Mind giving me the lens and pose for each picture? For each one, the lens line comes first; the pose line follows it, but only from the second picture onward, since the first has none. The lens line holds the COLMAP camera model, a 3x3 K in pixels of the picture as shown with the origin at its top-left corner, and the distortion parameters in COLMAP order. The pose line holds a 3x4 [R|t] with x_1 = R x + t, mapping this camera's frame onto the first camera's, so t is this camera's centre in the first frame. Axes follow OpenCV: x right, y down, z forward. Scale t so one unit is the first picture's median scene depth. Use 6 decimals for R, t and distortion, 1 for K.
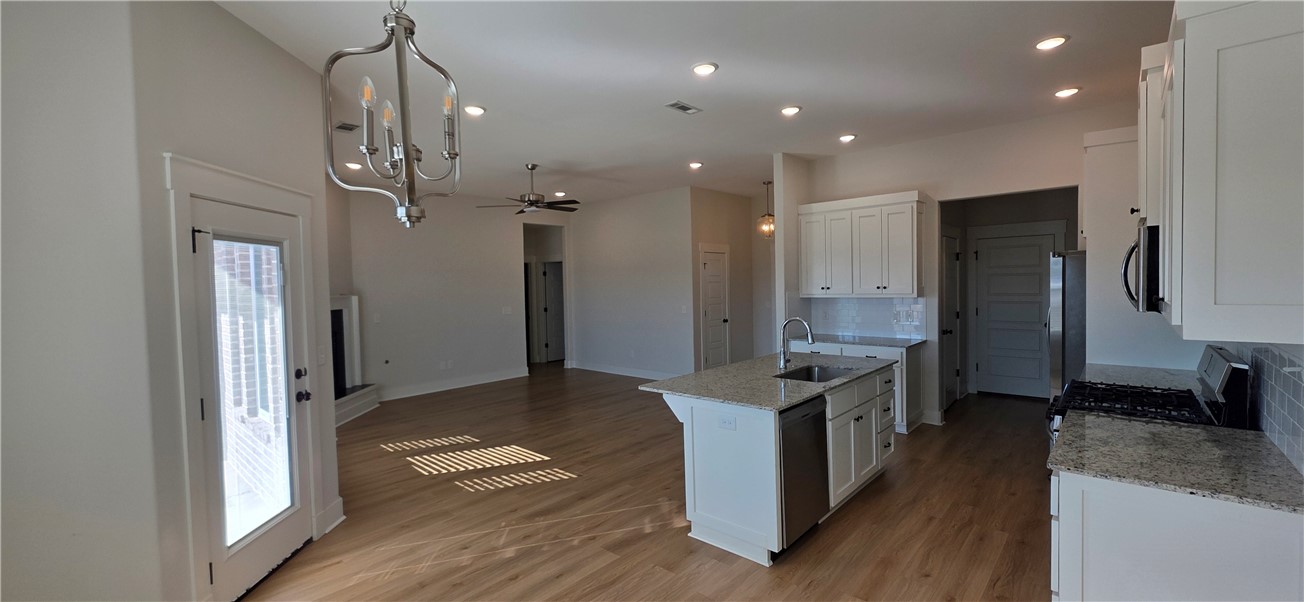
lens RADIAL K [[516.8, 0, 639.7], [0, 516.8, 300.3], [0, 0, 1]] dist [-0.003230, -0.000295]
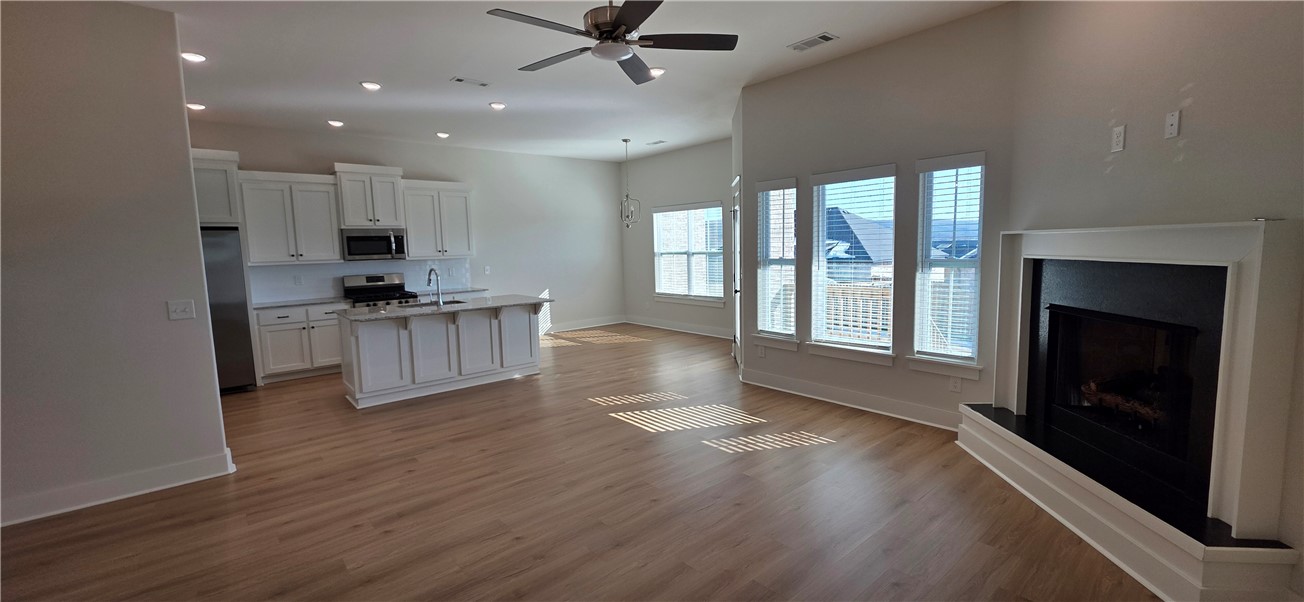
lens RADIAL K [[516.8, 0, 651.5], [0, 516.8, 297.0], [0, 0, 1]] dist [-0.003230, -0.000295]
pose [[-0.992293, 0.039438, 0.117473, -0.377546], [0.055107, 0.989545, 0.133279, -0.037748], [-0.110989, 0.138725, -0.984092, 1.926839]]
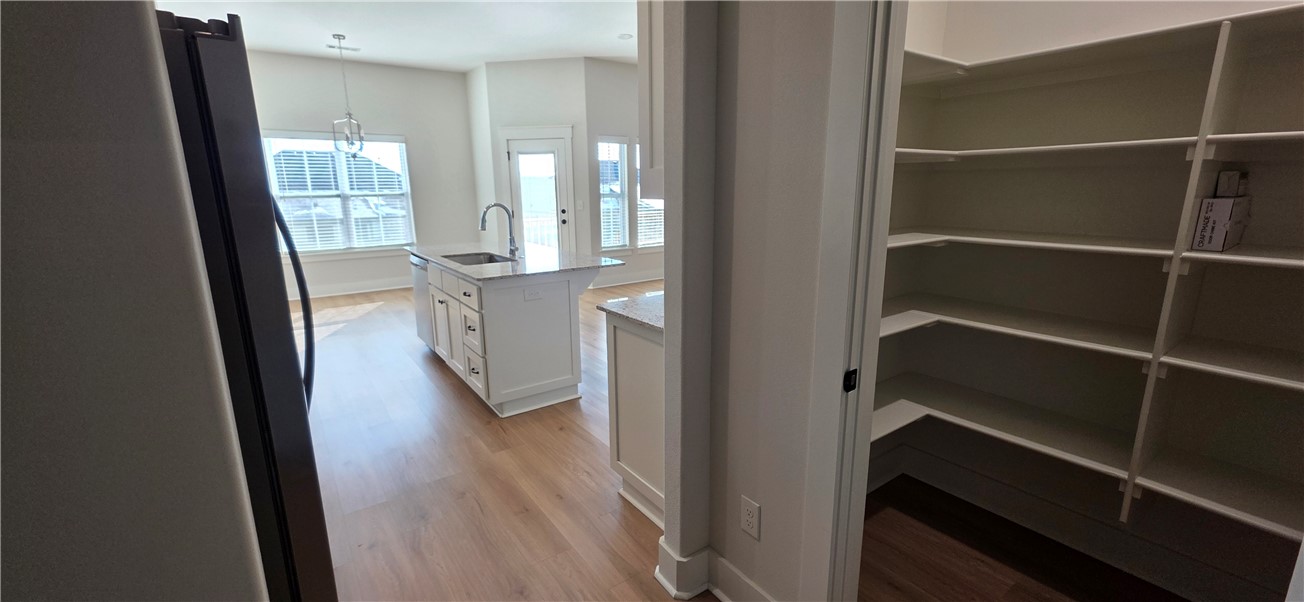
lens RADIAL K [[516.8, 0, 649.6], [0, 516.8, 296.6], [0, 0, 1]] dist [-0.003230, -0.000295]
pose [[-0.203945, 0.253158, -0.945684, 0.995145], [-0.019500, 0.964744, 0.262466, -0.064910], [0.978788, 0.071969, -0.191818, 1.229339]]
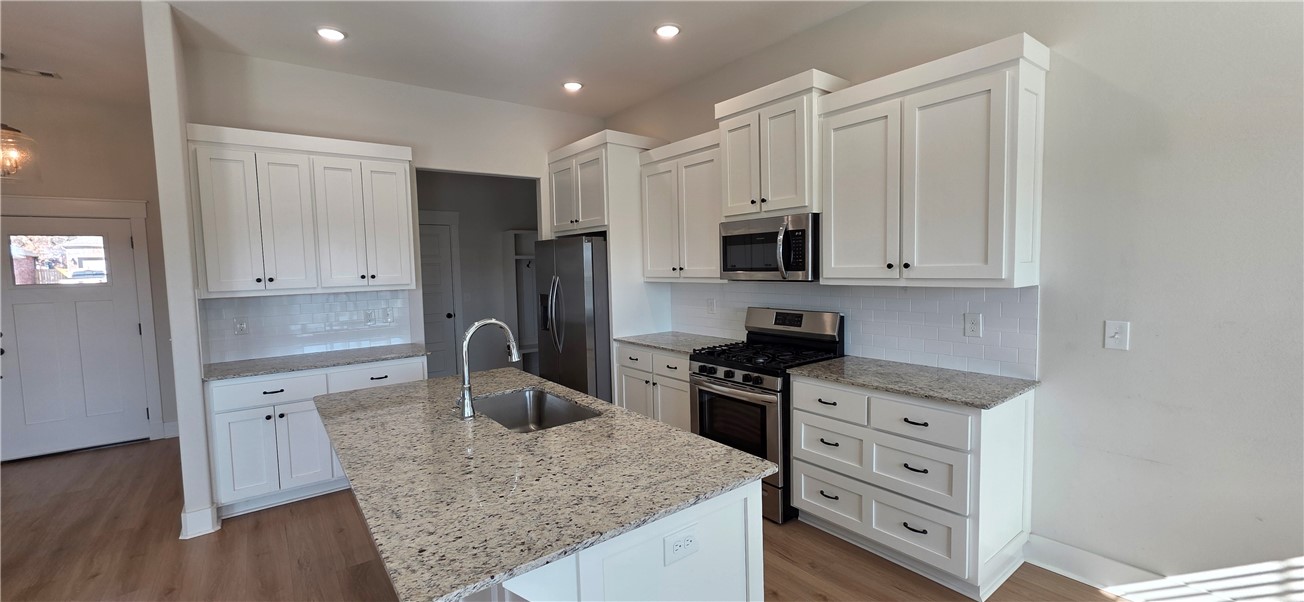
lens RADIAL K [[516.8, 0, 652.7], [0, 516.8, 300.9], [0, 0, 1]] dist [-0.003230, -0.000295]
pose [[0.168316, -0.047204, 0.984602, -0.172405], [0.051893, 0.997892, 0.038971, 0.000921], [-0.984366, 0.044535, 0.170411, 0.578913]]
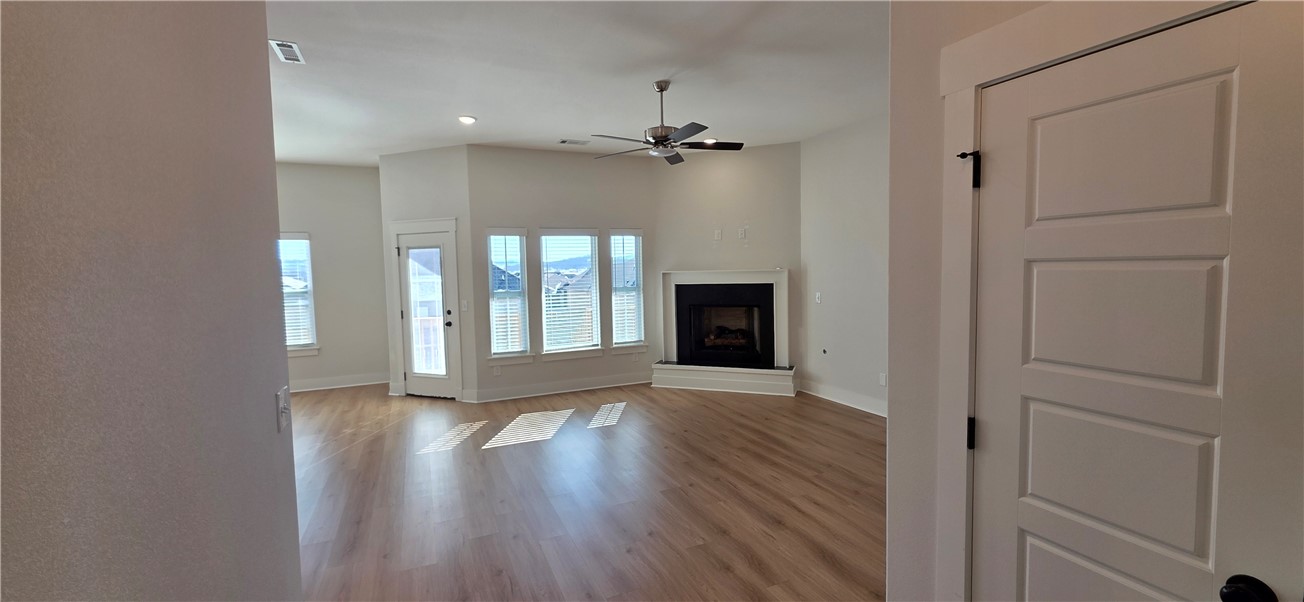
lens RADIAL K [[516.8, 0, 651.7], [0, 516.8, 302.7], [0, 0, 1]] dist [-0.003230, -0.000295]
pose [[-0.370245, 0.098262, -0.923722, 0.581807], [-0.004730, 0.994177, 0.107653, -0.073014], [0.928922, 0.044227, -0.367625, 1.642843]]
